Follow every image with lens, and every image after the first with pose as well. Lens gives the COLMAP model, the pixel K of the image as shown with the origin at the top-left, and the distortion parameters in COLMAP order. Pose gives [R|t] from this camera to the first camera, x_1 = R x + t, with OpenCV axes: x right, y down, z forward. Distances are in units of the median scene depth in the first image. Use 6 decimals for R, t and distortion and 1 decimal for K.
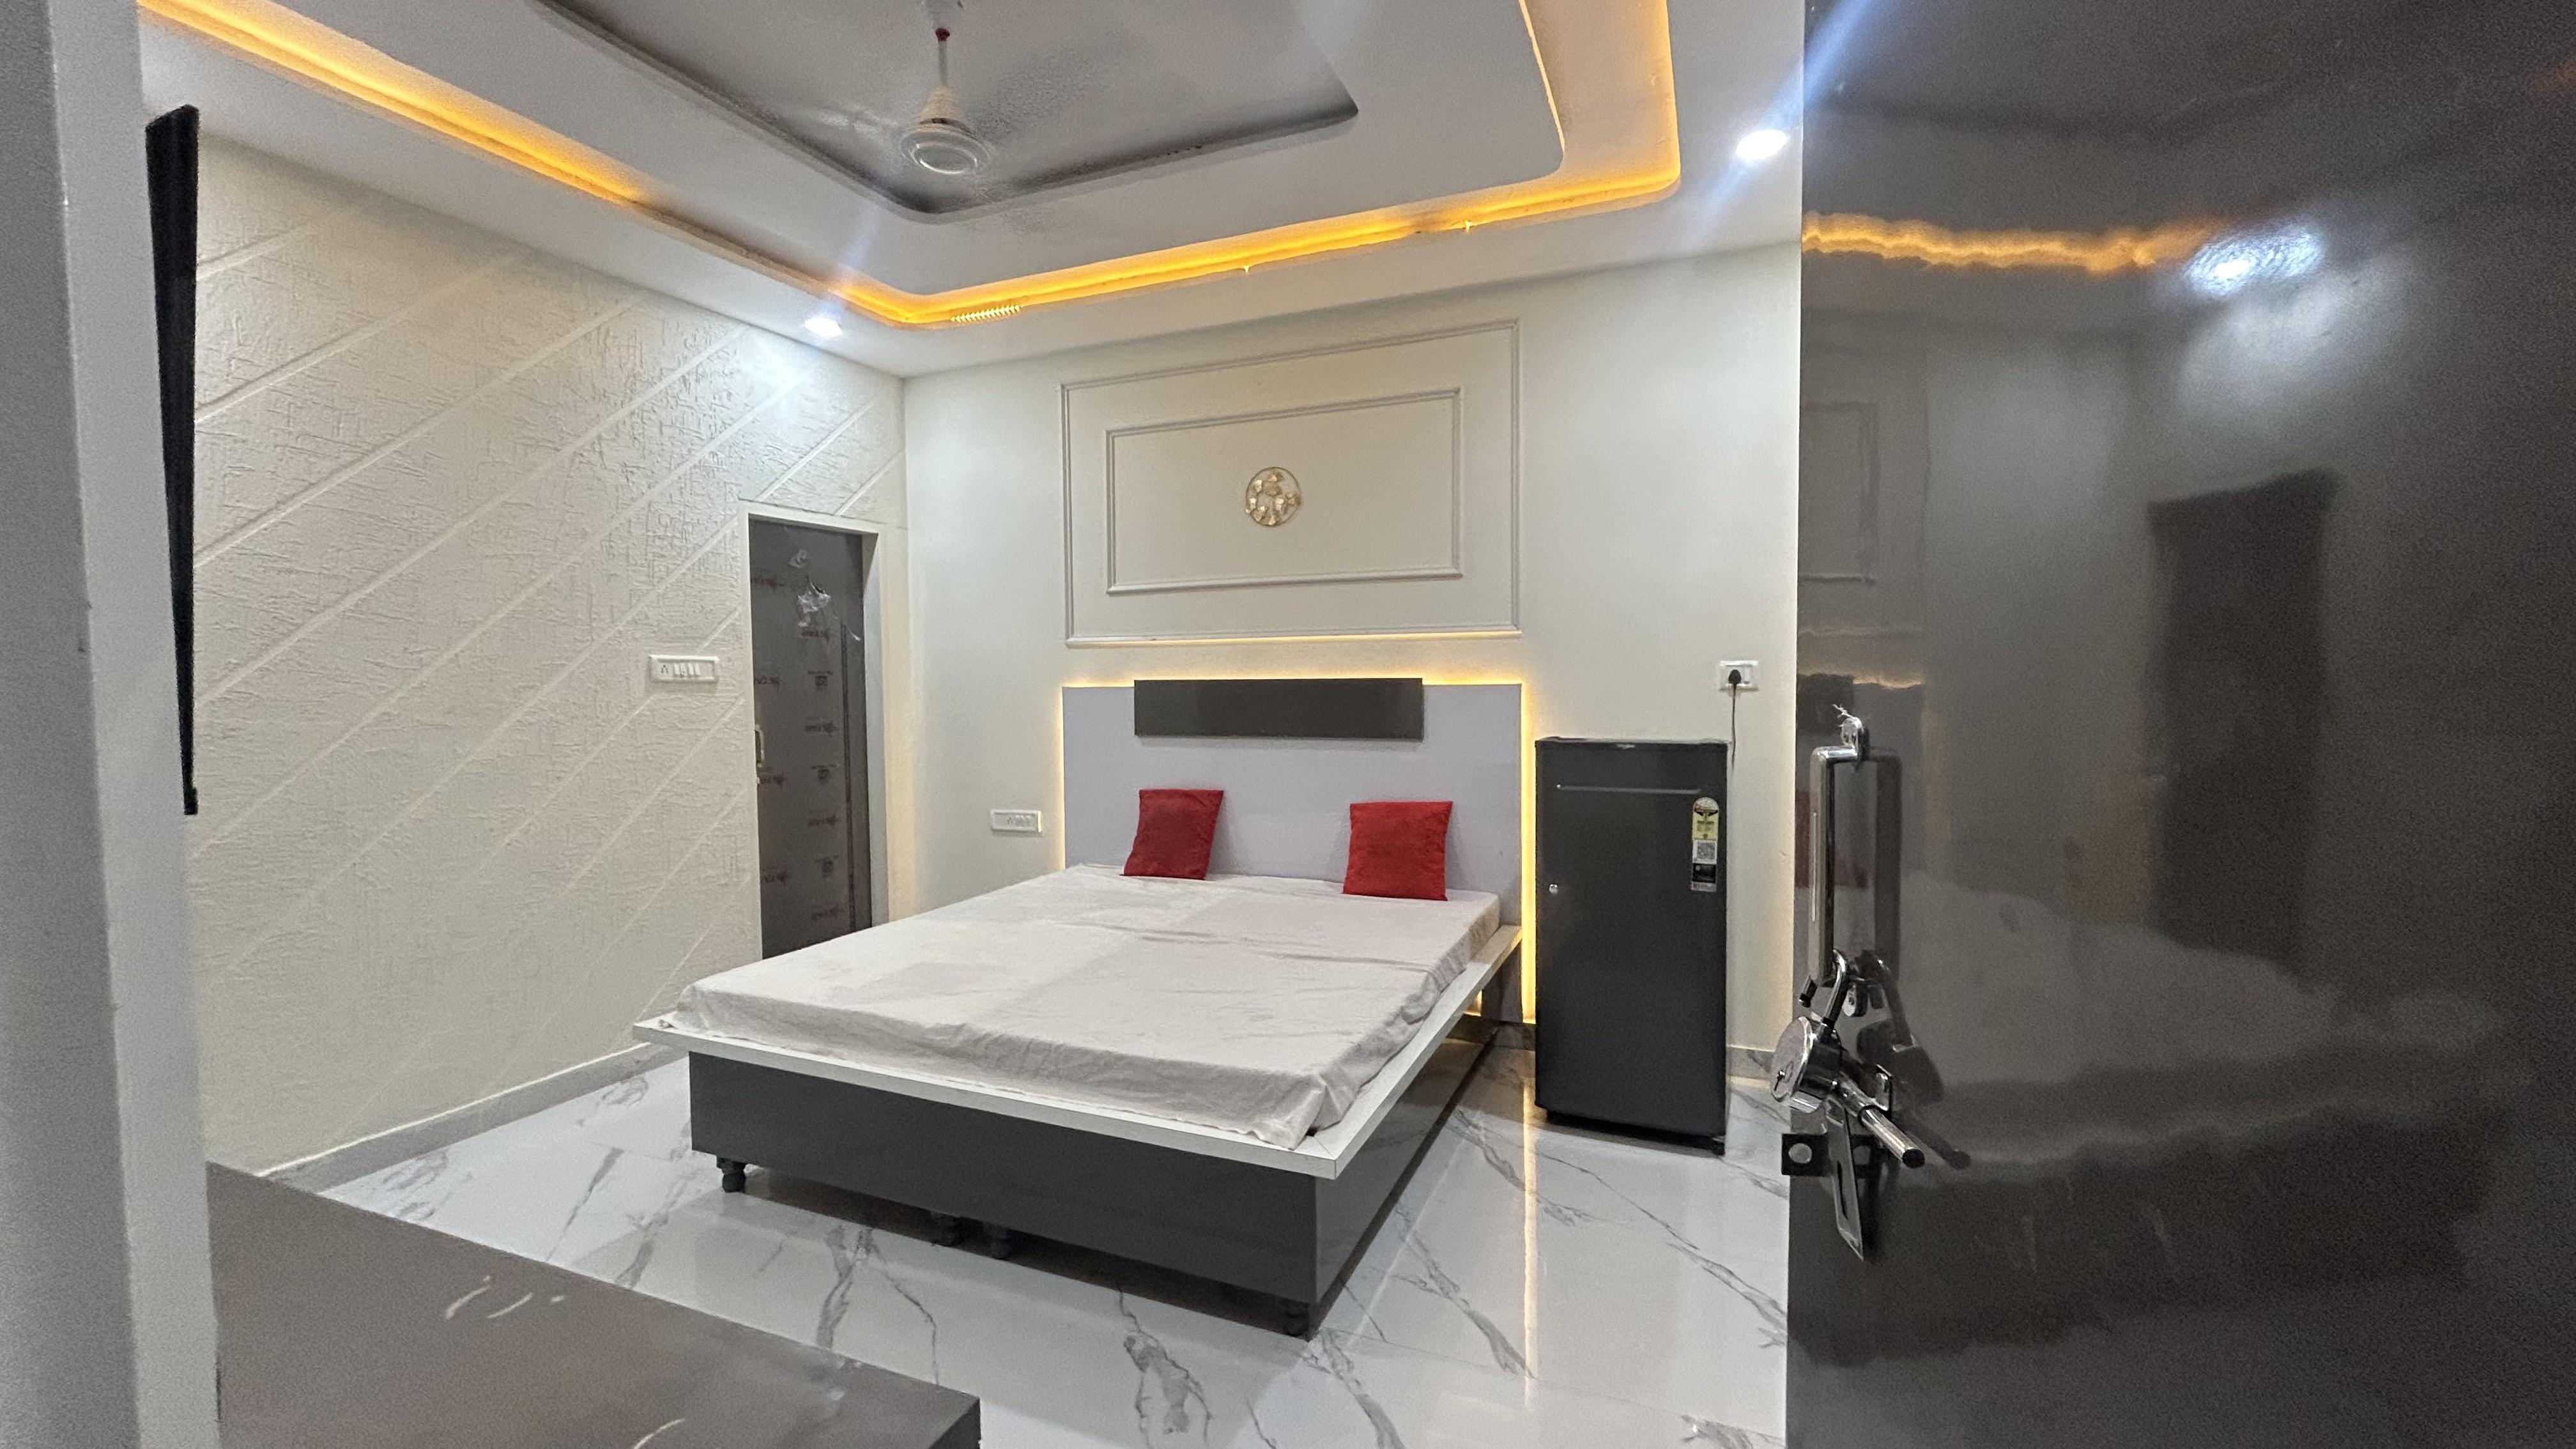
lens RADIAL K [[1024.8, 0, 1285.5], [0, 1024.8, 728.8], [0, 0, 1]] dist [0.000906, 0.000086]
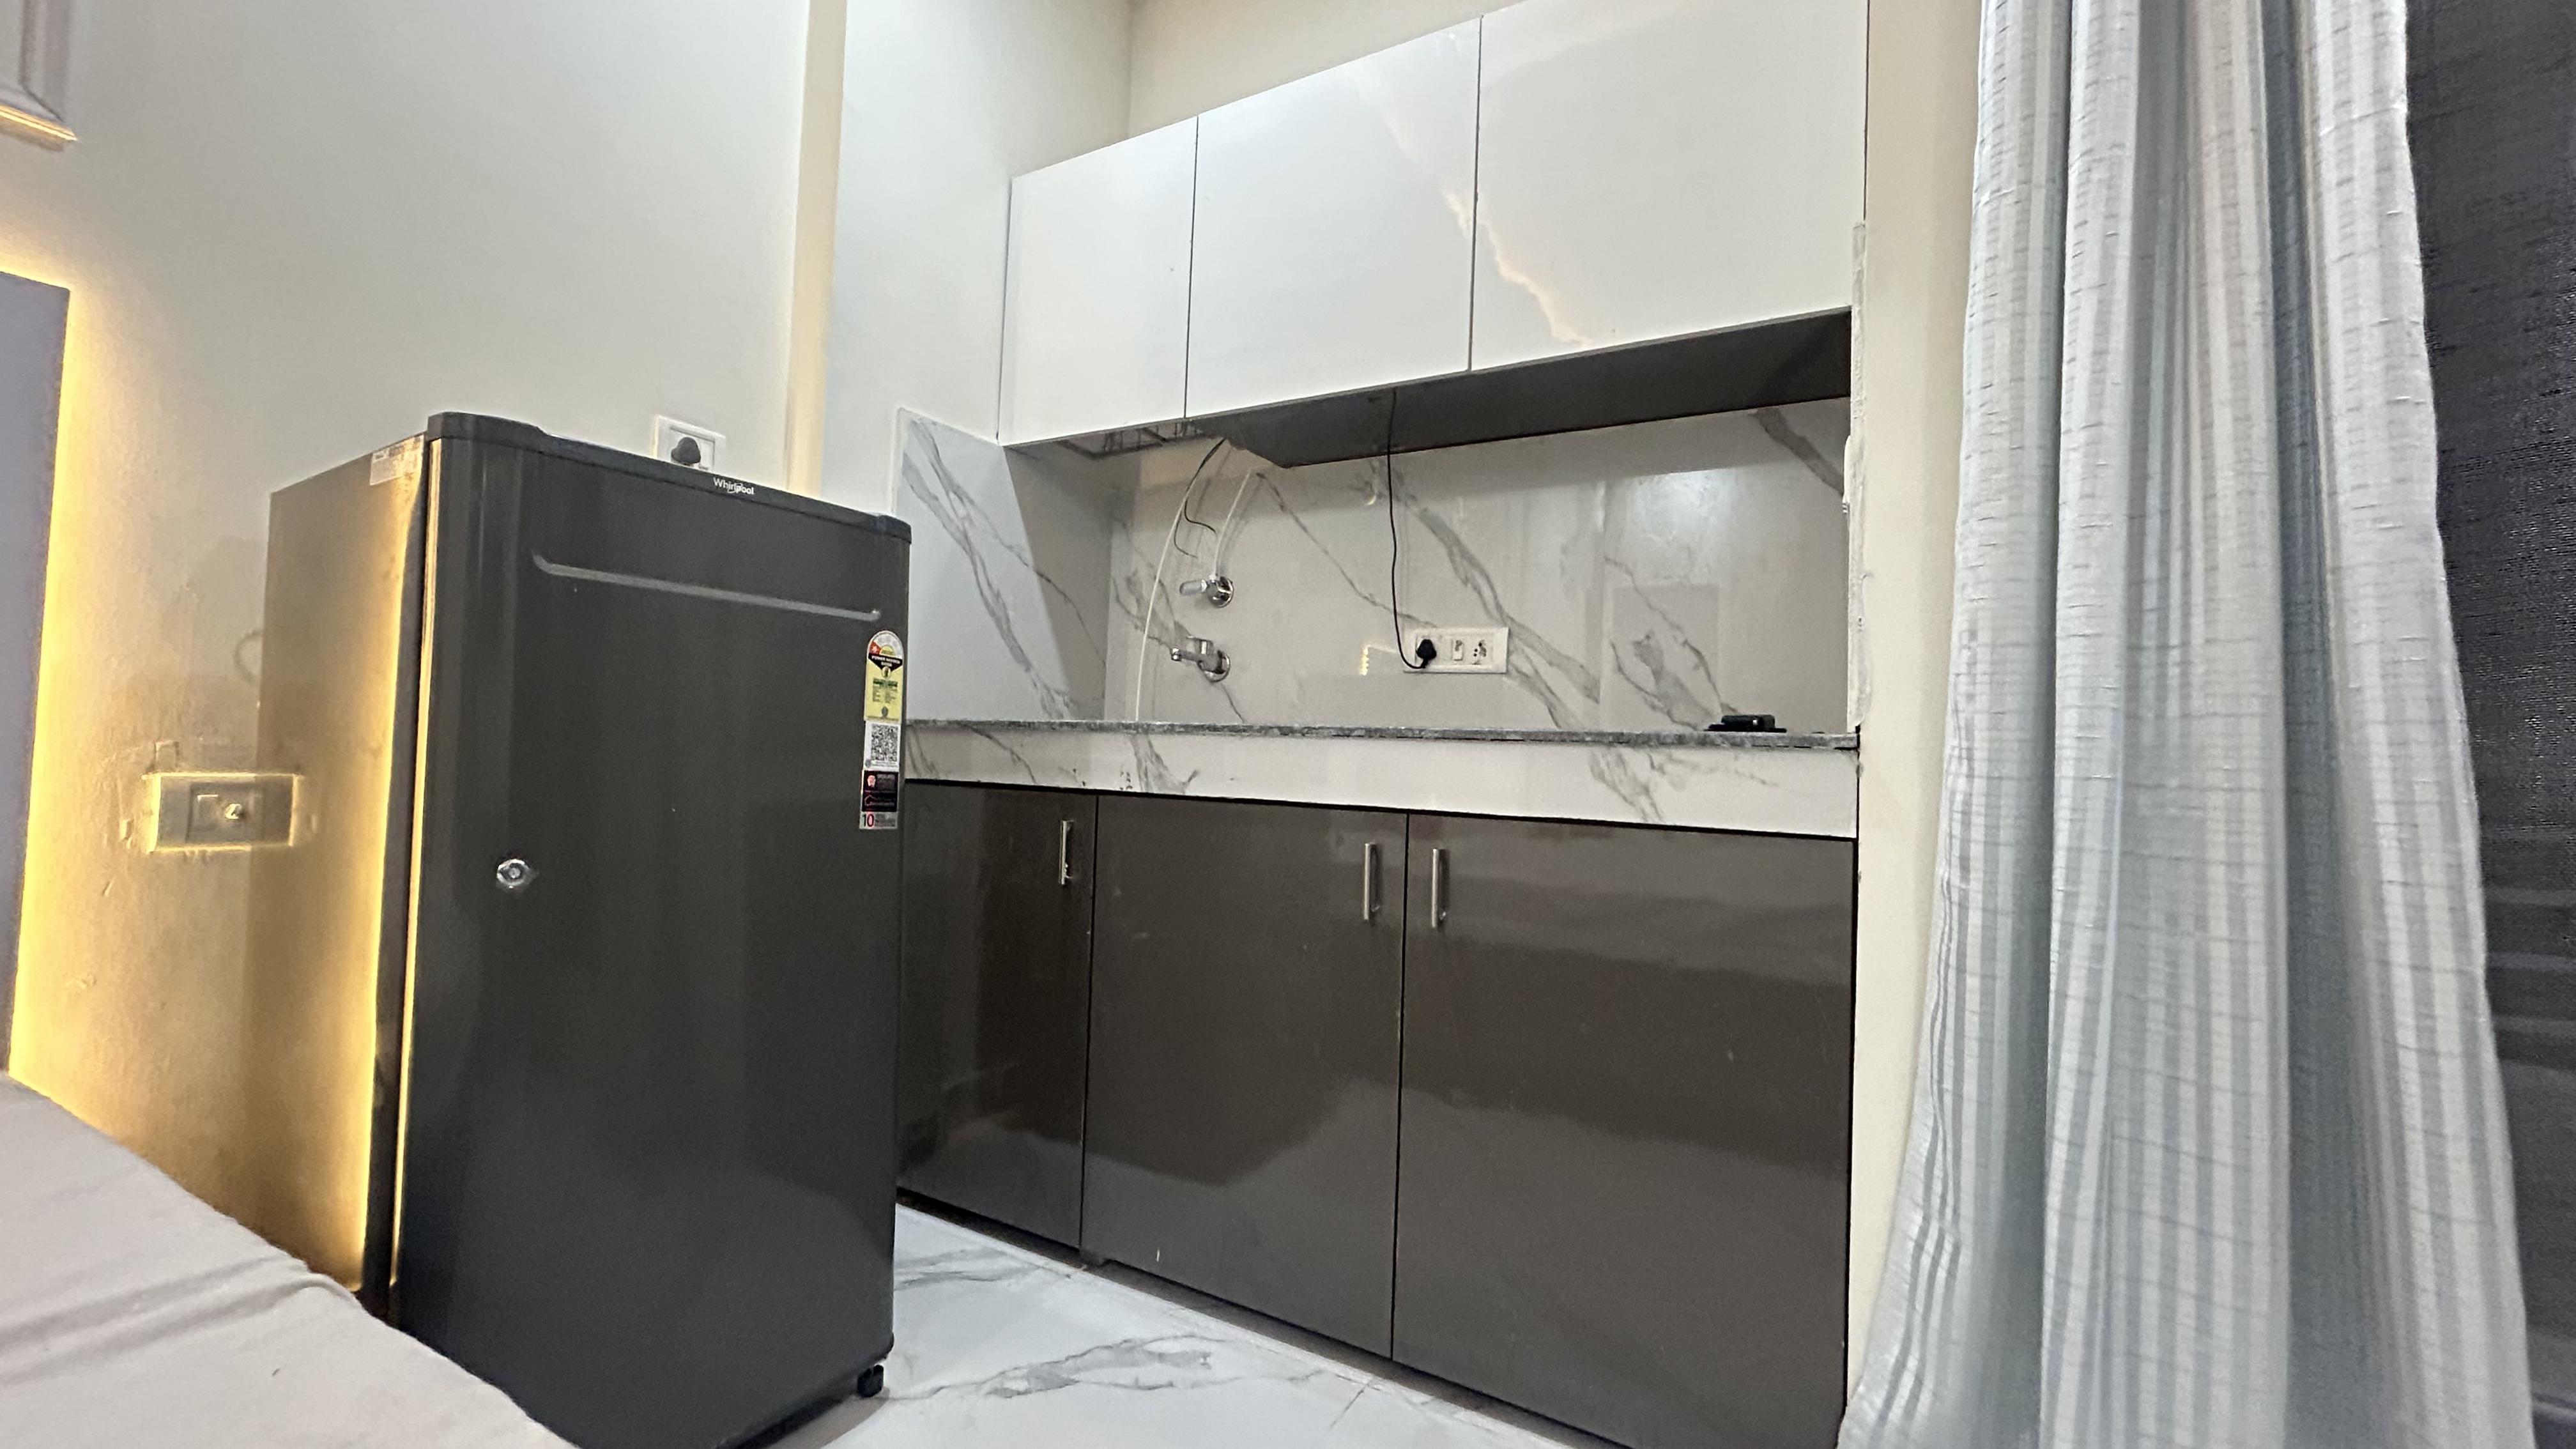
lens RADIAL K [[1024.8, 0, 1294.4], [0, 1024.8, 726.2], [0, 0, 1]] dist [0.000906, 0.000086]
pose [[0.117356, 0.049443, 0.991858, -0.027074], [0.008592, 0.998672, -0.050799, 0.100759], [-0.993053, 0.014484, 0.116775, 0.557946]]
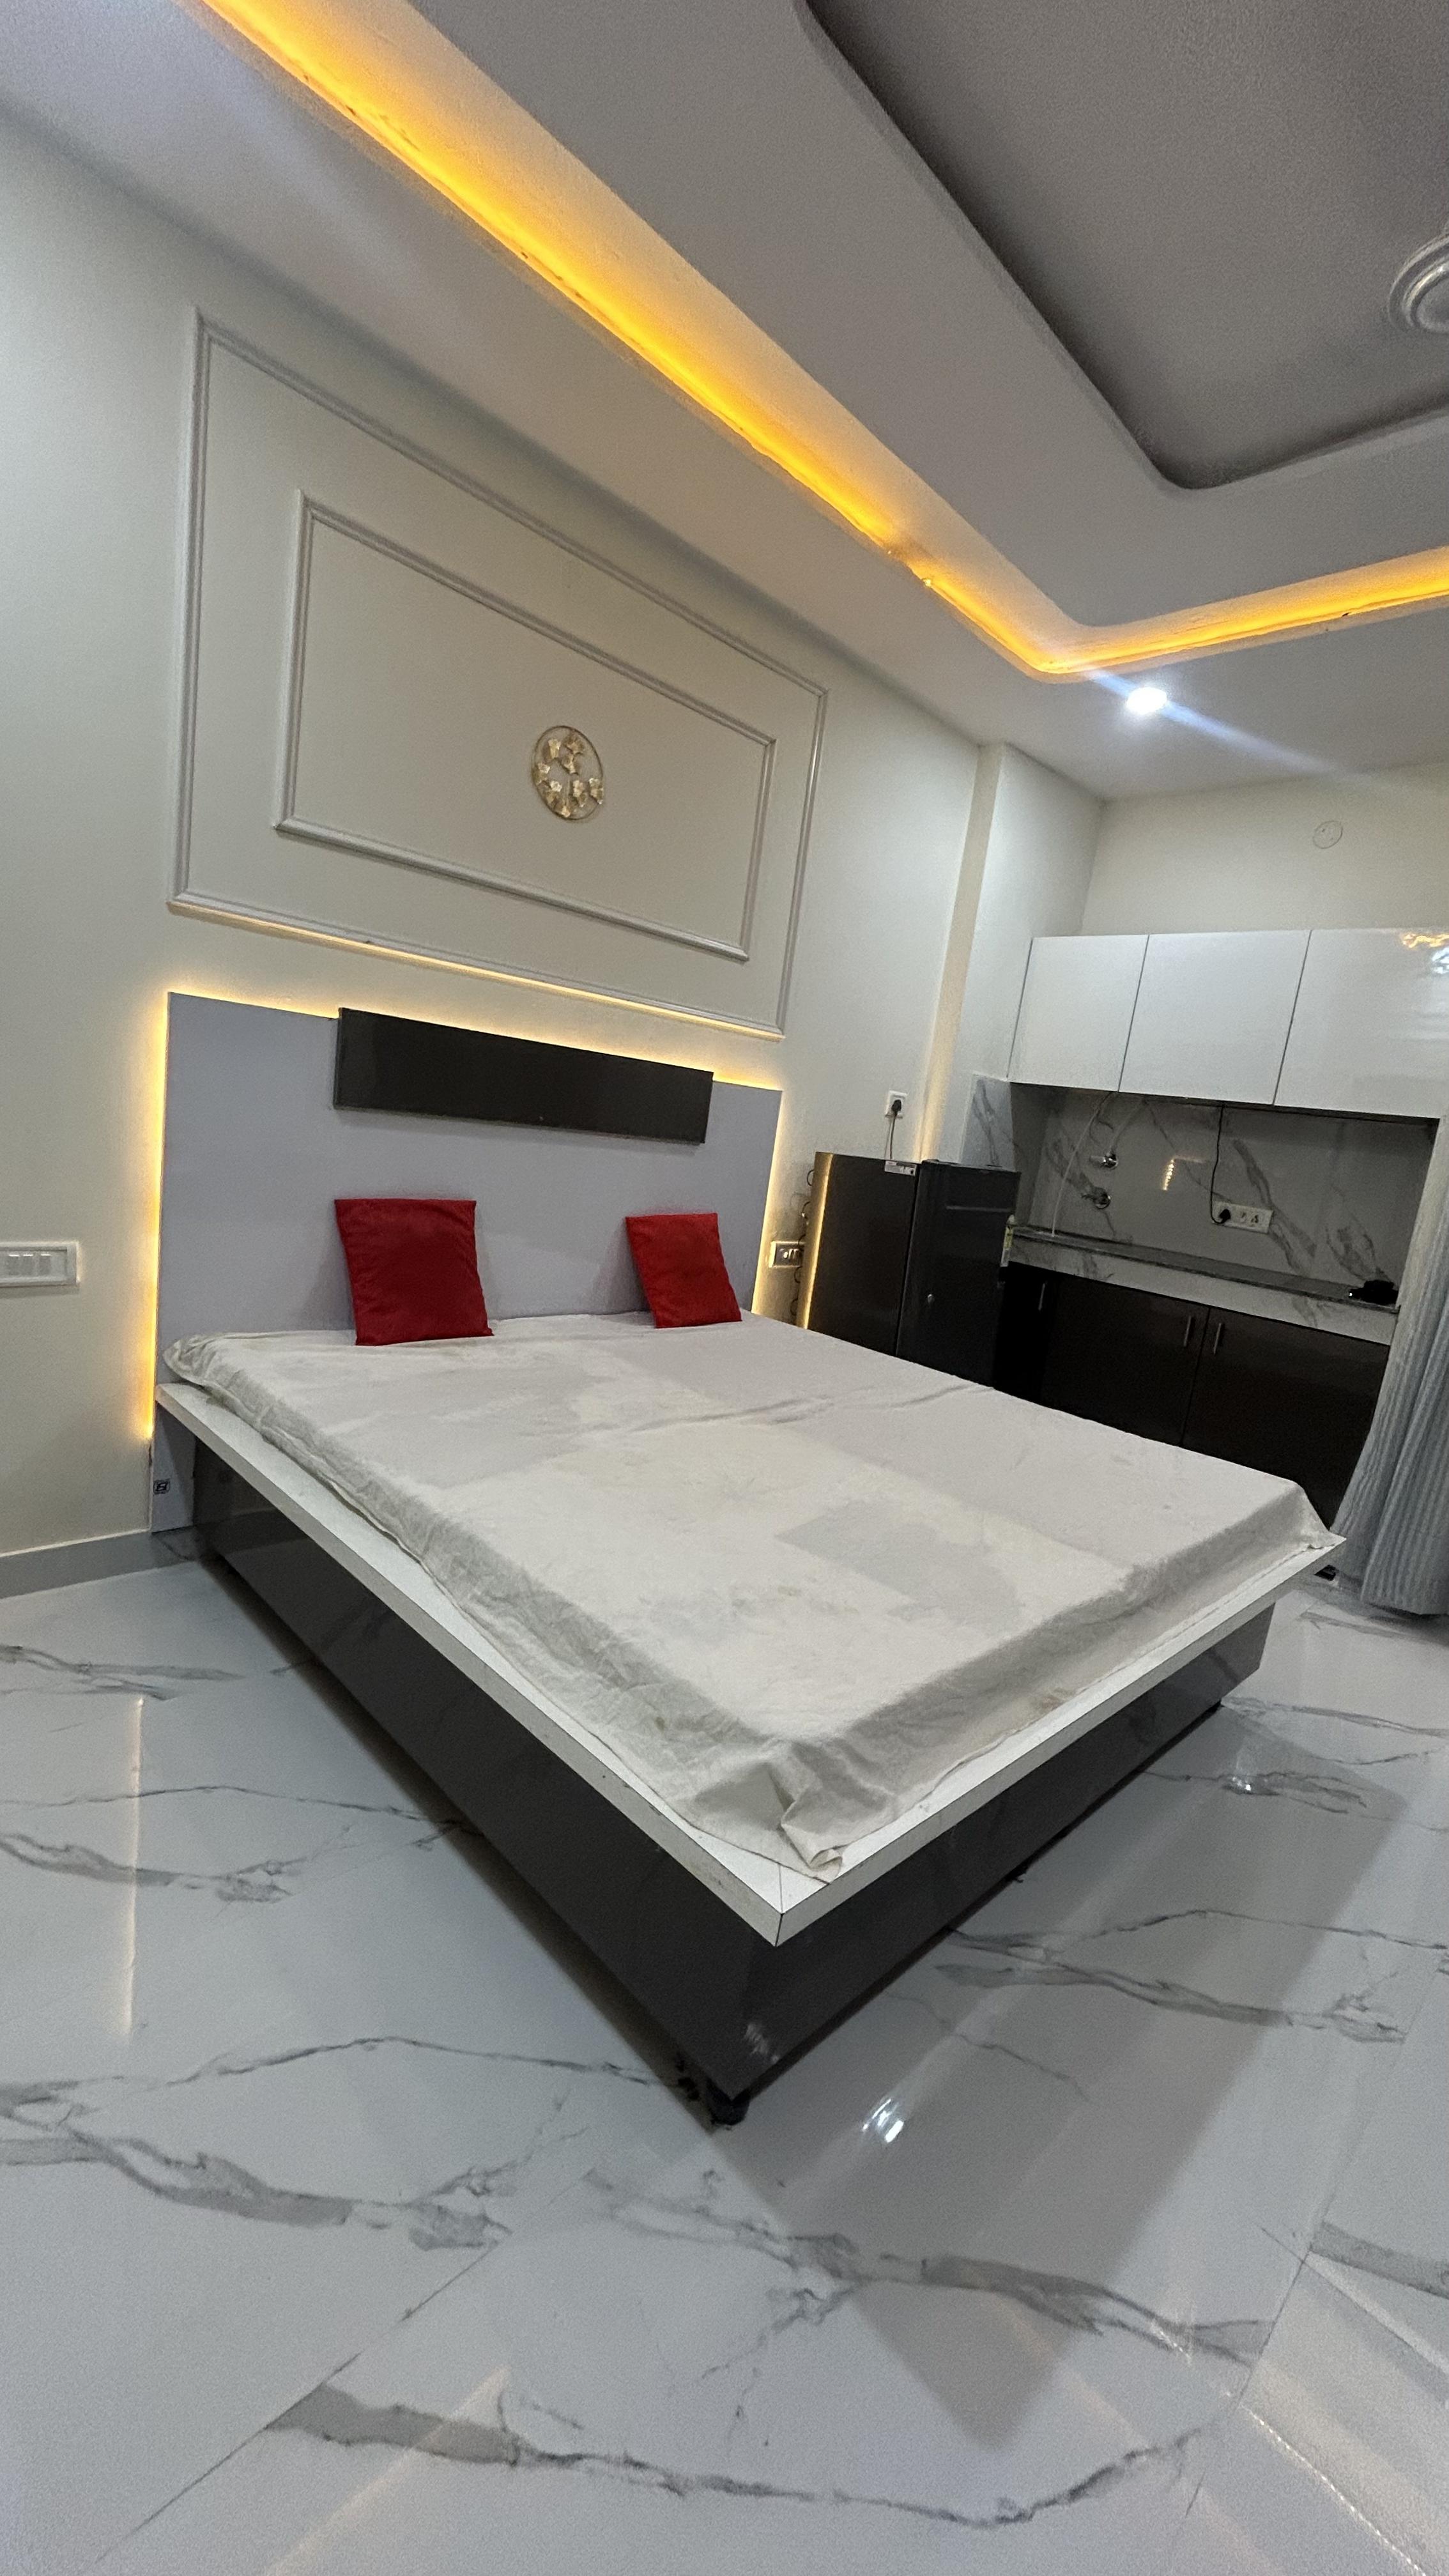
lens RADIAL K [[1024.8, 0, 731.6], [0, 1024.8, 1289.4], [0, 0, 1]] dist [0.000906, 0.000086]
pose [[0.385827, -0.096964, 0.917461, -0.656292], [-0.090560, 0.985678, 0.142257, 0.006820], [-0.918116, -0.137972, 0.371520, 0.614899]]
